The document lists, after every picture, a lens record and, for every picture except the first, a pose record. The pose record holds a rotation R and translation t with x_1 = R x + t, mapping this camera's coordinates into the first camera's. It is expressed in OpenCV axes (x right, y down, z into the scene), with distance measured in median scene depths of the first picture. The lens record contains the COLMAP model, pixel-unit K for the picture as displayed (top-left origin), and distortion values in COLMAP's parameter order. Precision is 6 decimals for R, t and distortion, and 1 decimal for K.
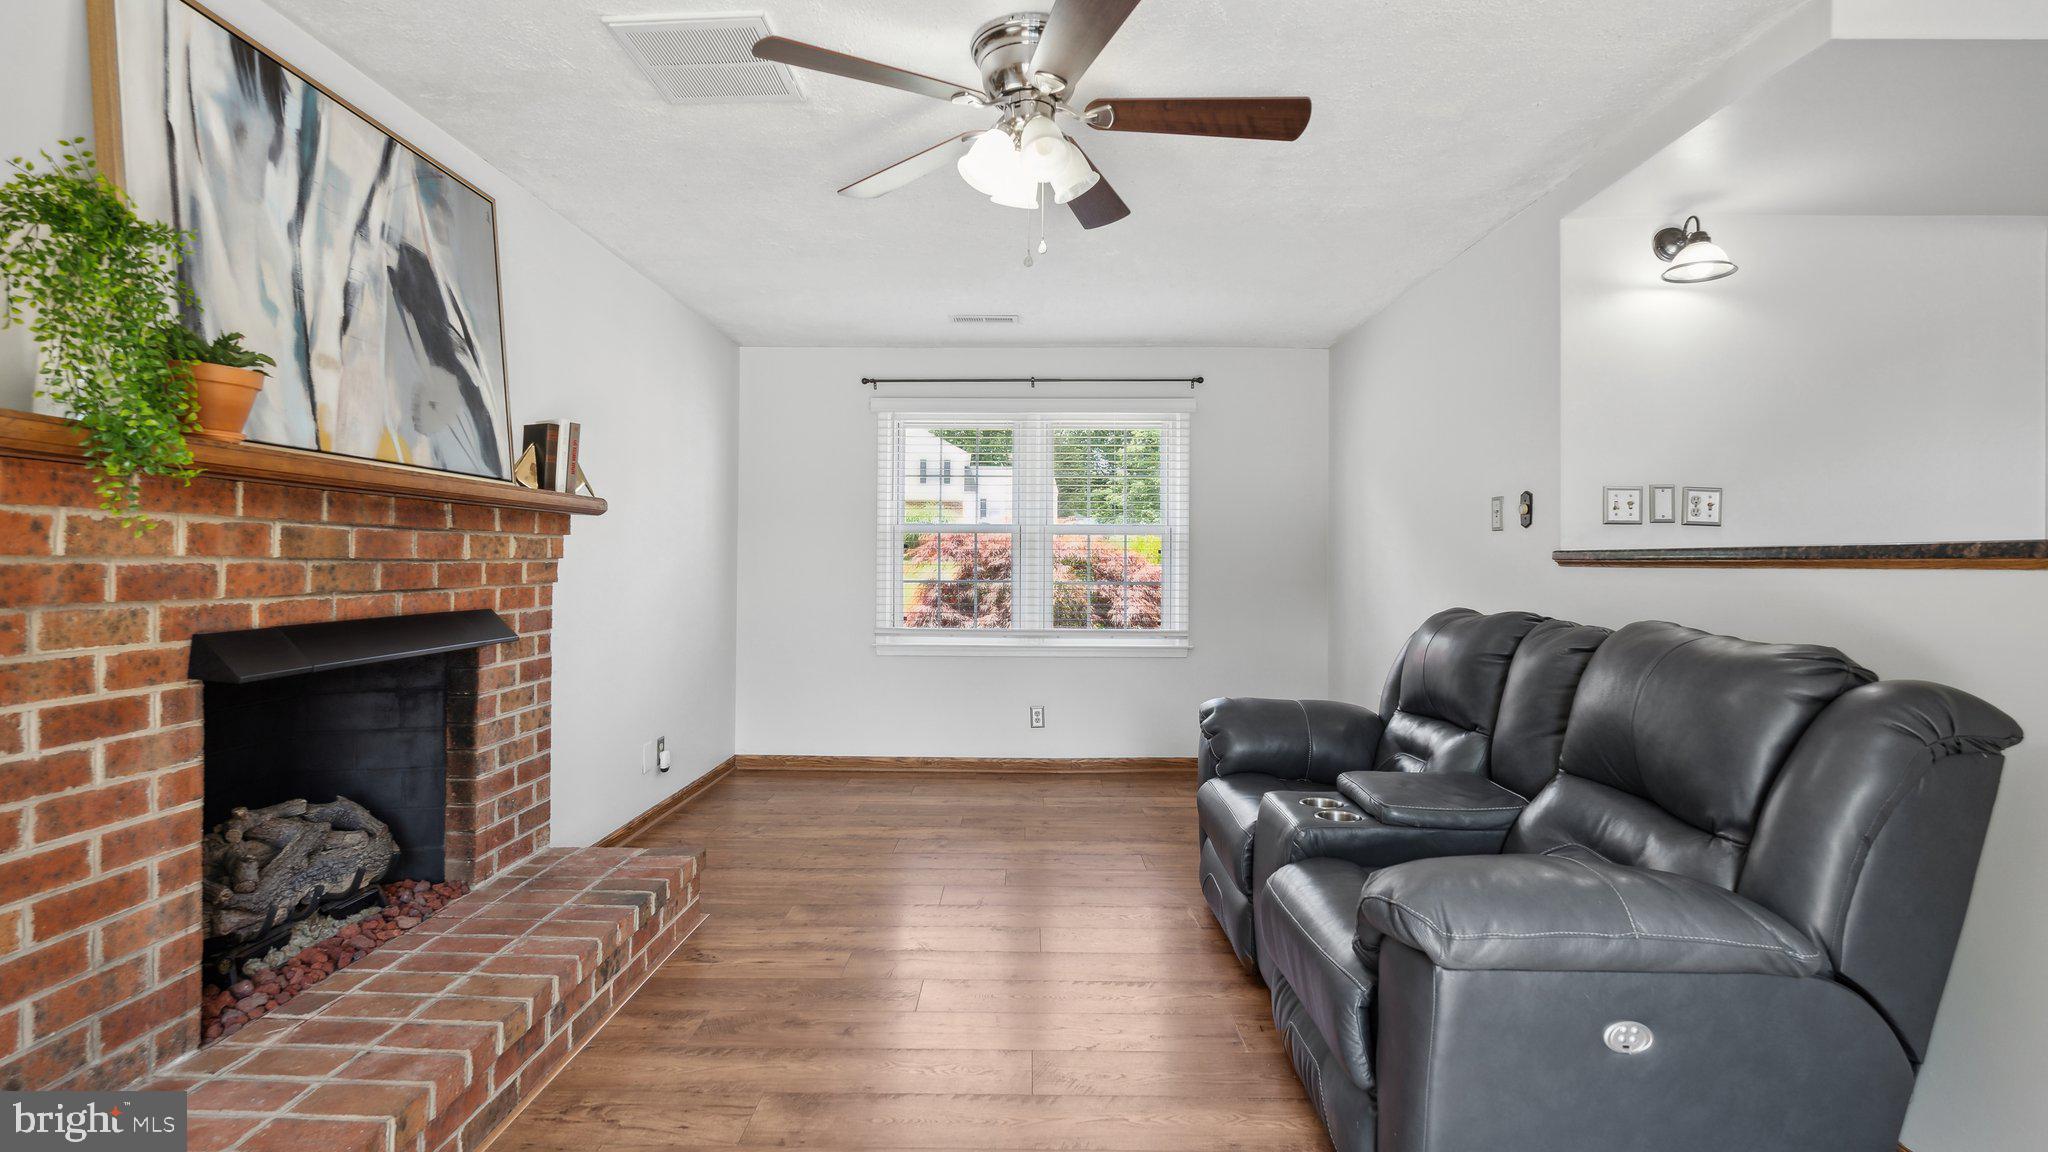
lens RADIAL K [[924.8, 0, 1010.9], [0, 924.8, 552.7], [0, 0, 1]] dist [-0.001774, 0.001014]
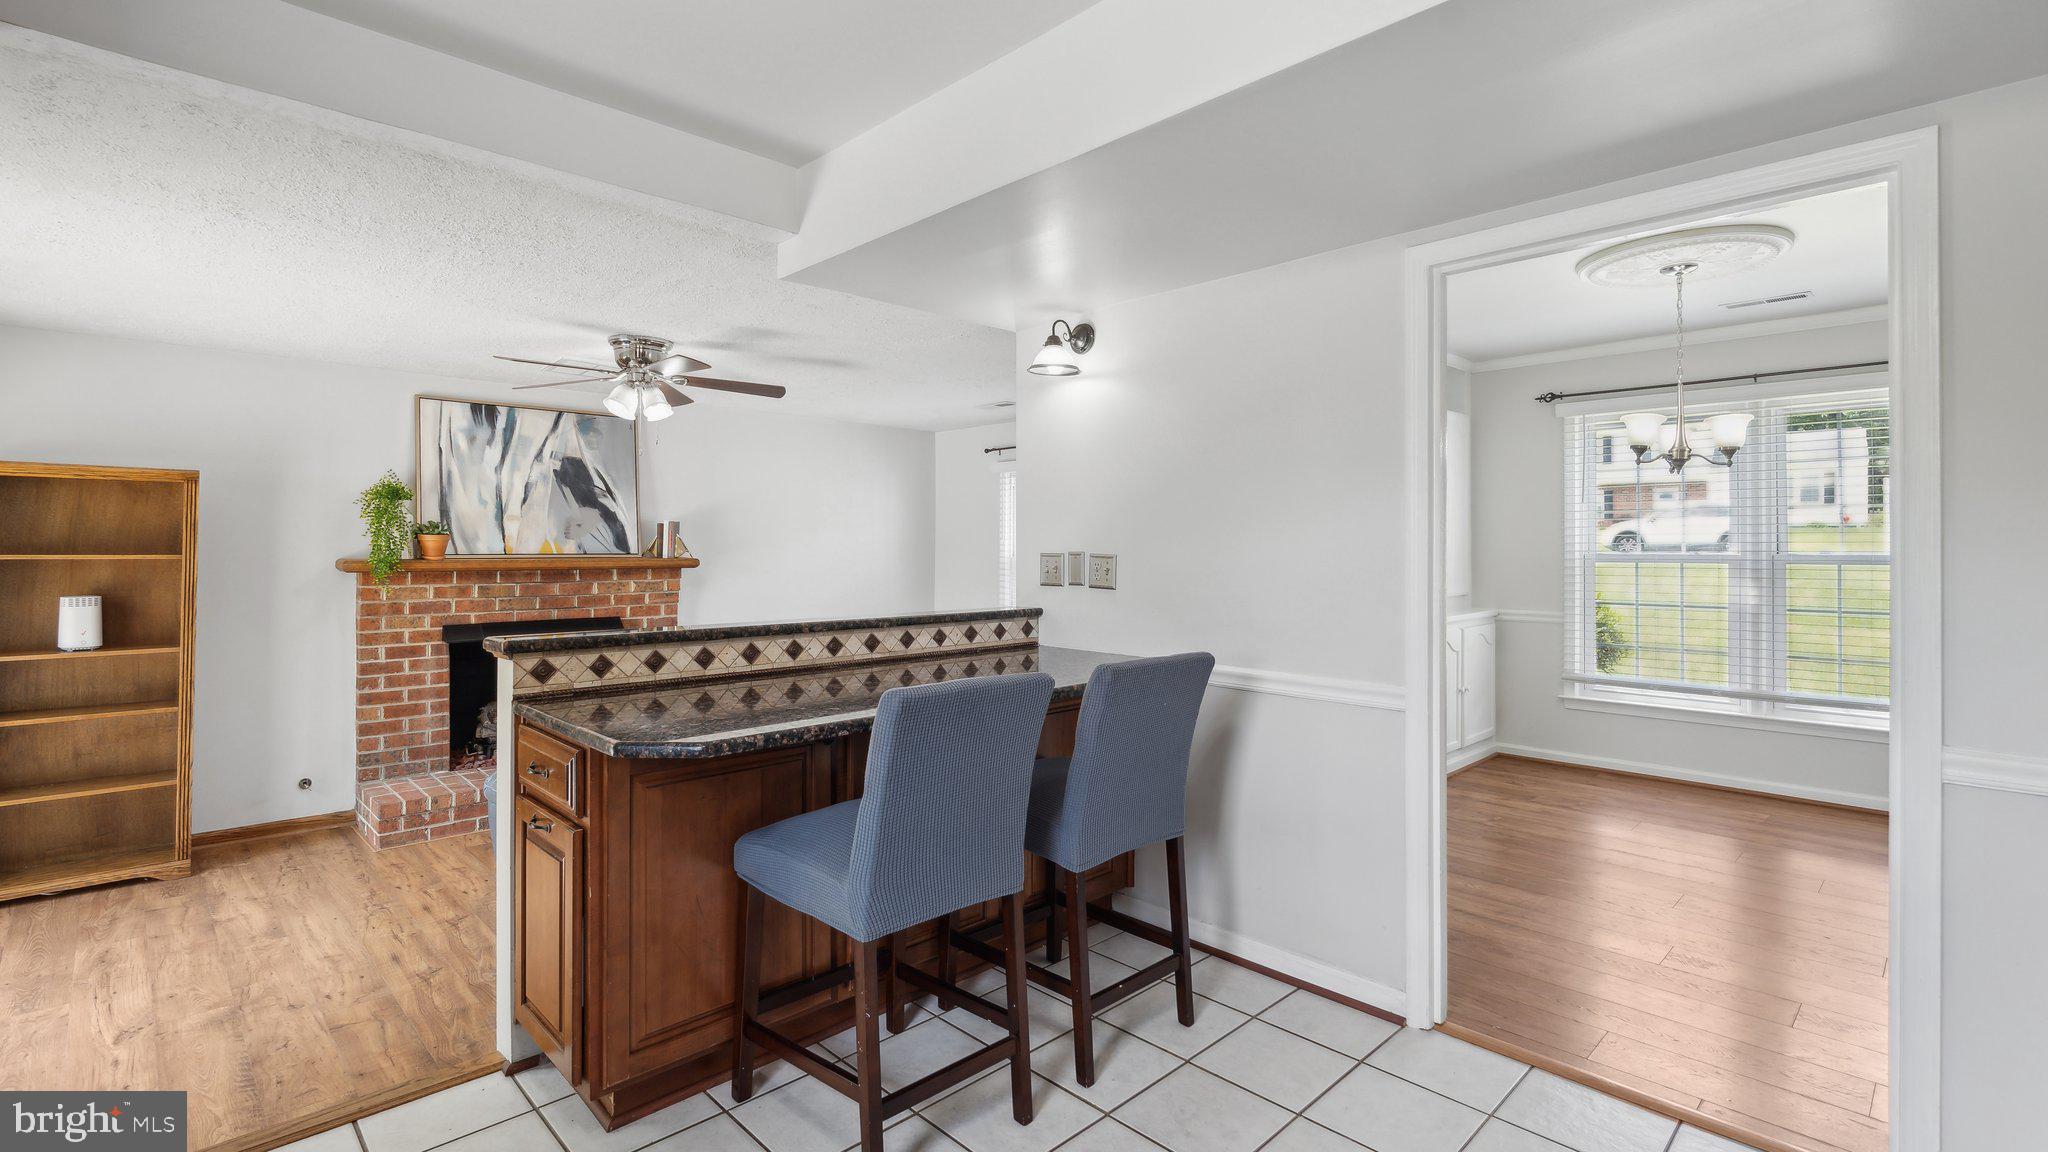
lens RADIAL K [[924.8, 0, 1028.3], [0, 924.8, 545.1], [0, 0, 1]] dist [-0.001774, 0.001014]
pose [[0.717317, -0.013789, -0.696611, 2.162939], [0.014660, 0.999882, -0.004696, -0.107548], [0.696593, -0.006844, 0.717434, 0.186733]]
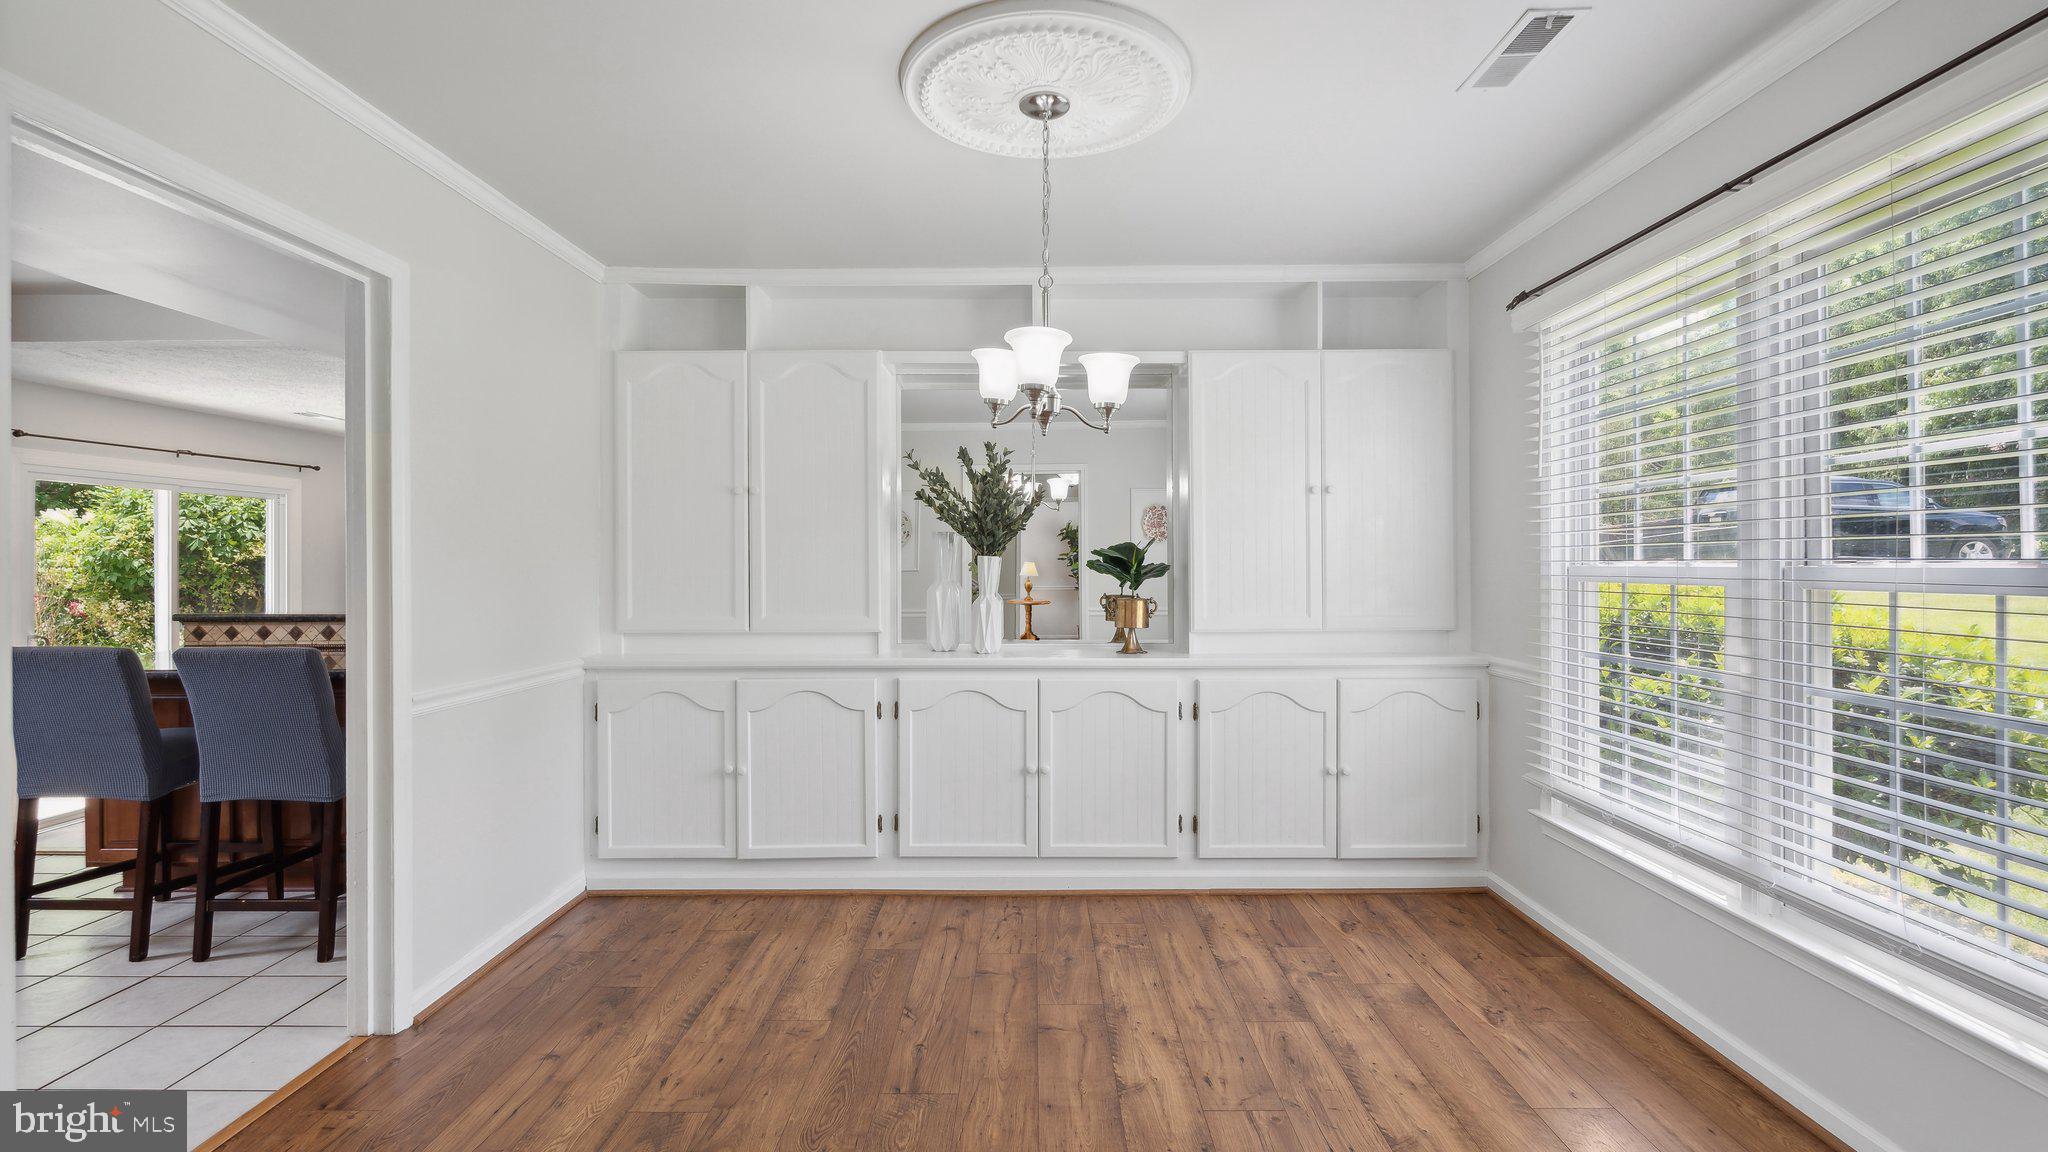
lens RADIAL K [[924.8, 0, 1010.0], [0, 924.8, 562.7], [0, 0, 1]] dist [-0.001774, 0.001014]
pose [[-0.004722, -0.011010, -0.999928, 2.941361], [0.013347, 0.999850, -0.011072, -0.069945], [0.999900, -0.013398, -0.004575, 2.411361]]
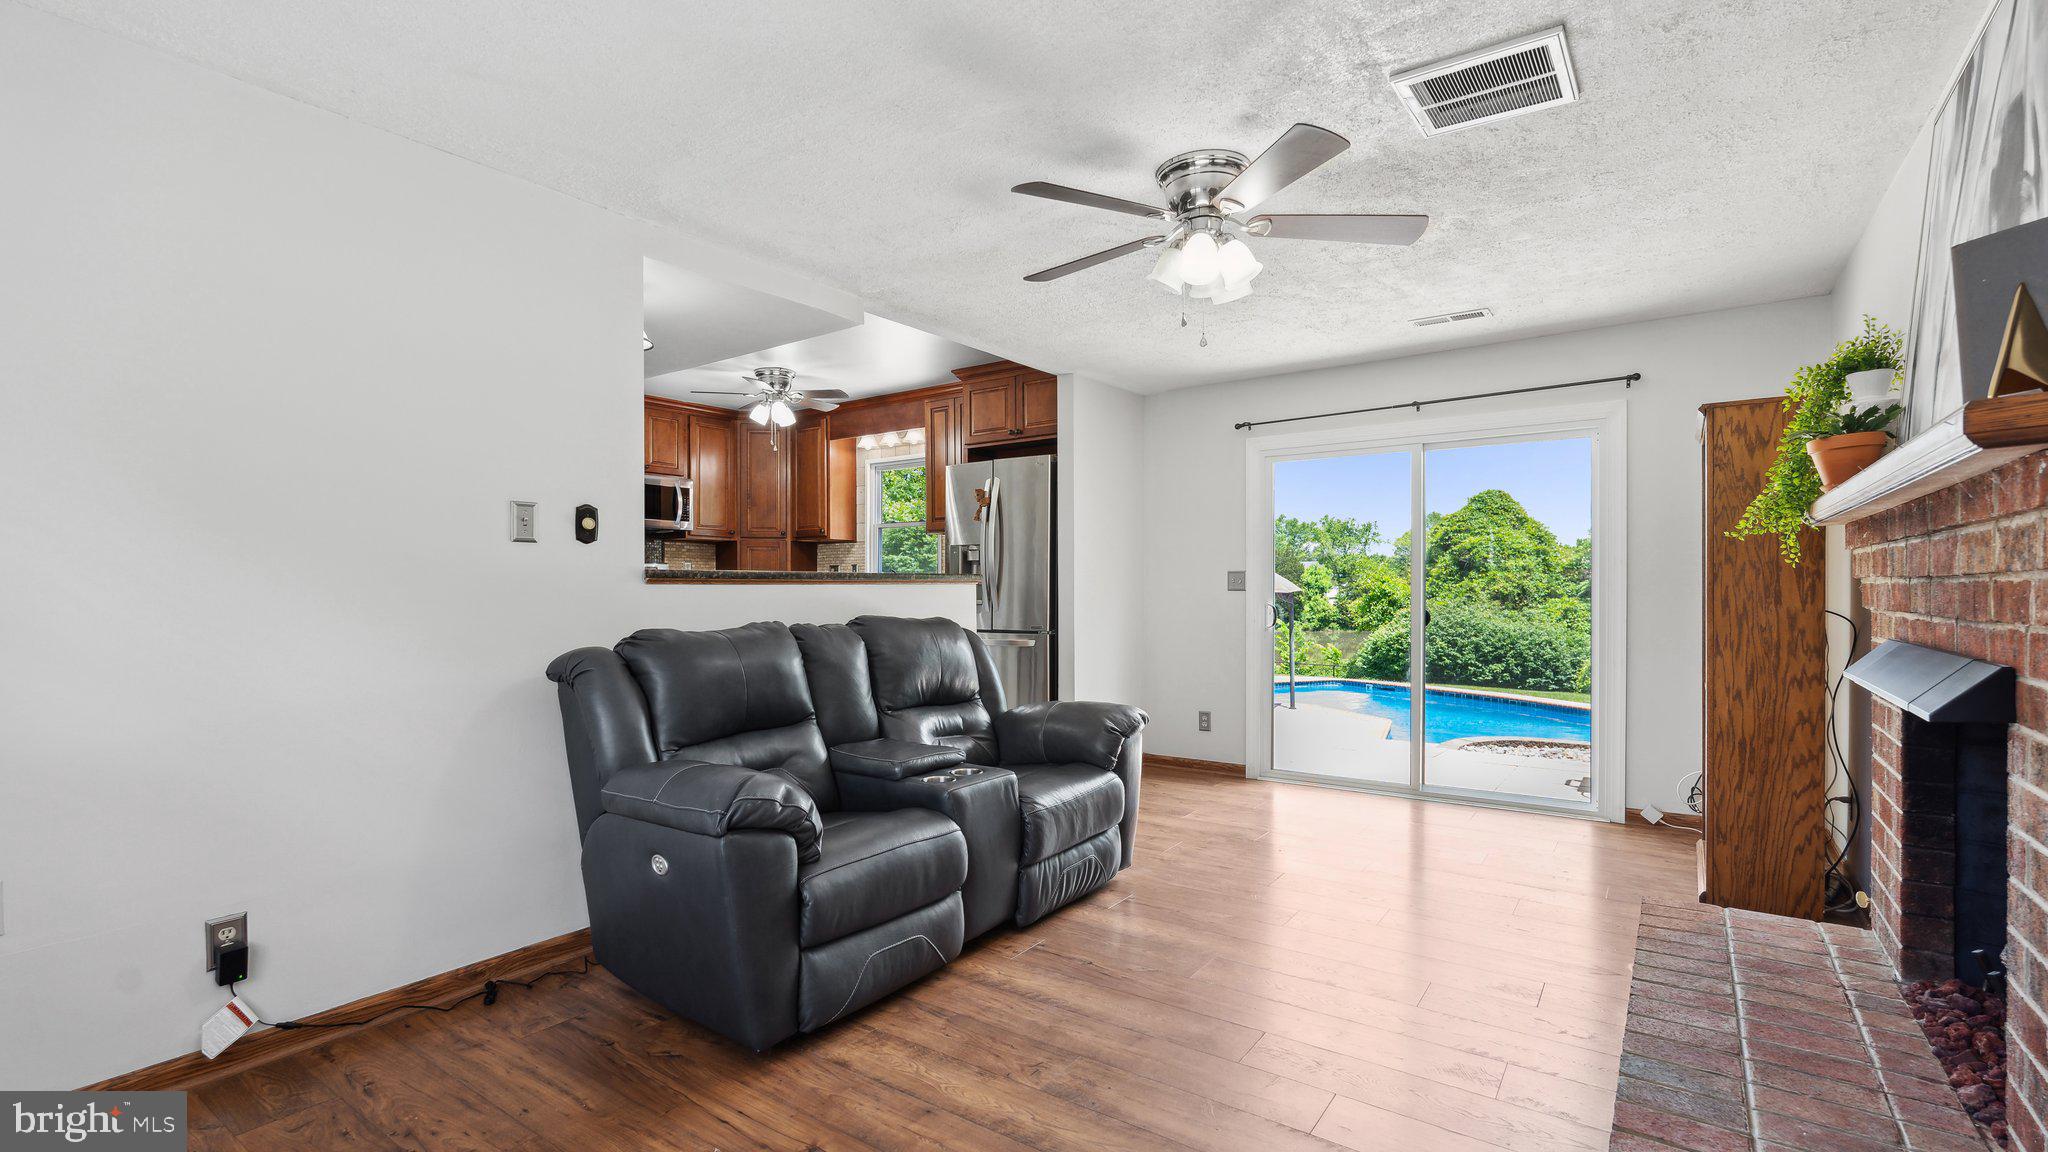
lens RADIAL K [[924.8, 0, 1028.6], [0, 924.8, 581.3], [0, 0, 1]] dist [-0.001774, 0.001014]
pose [[-0.817193, -0.003966, 0.576351, -0.643732], [-0.011766, 0.999883, -0.009802, 0.035719], [-0.576244, -0.014791, -0.817144, 2.446984]]
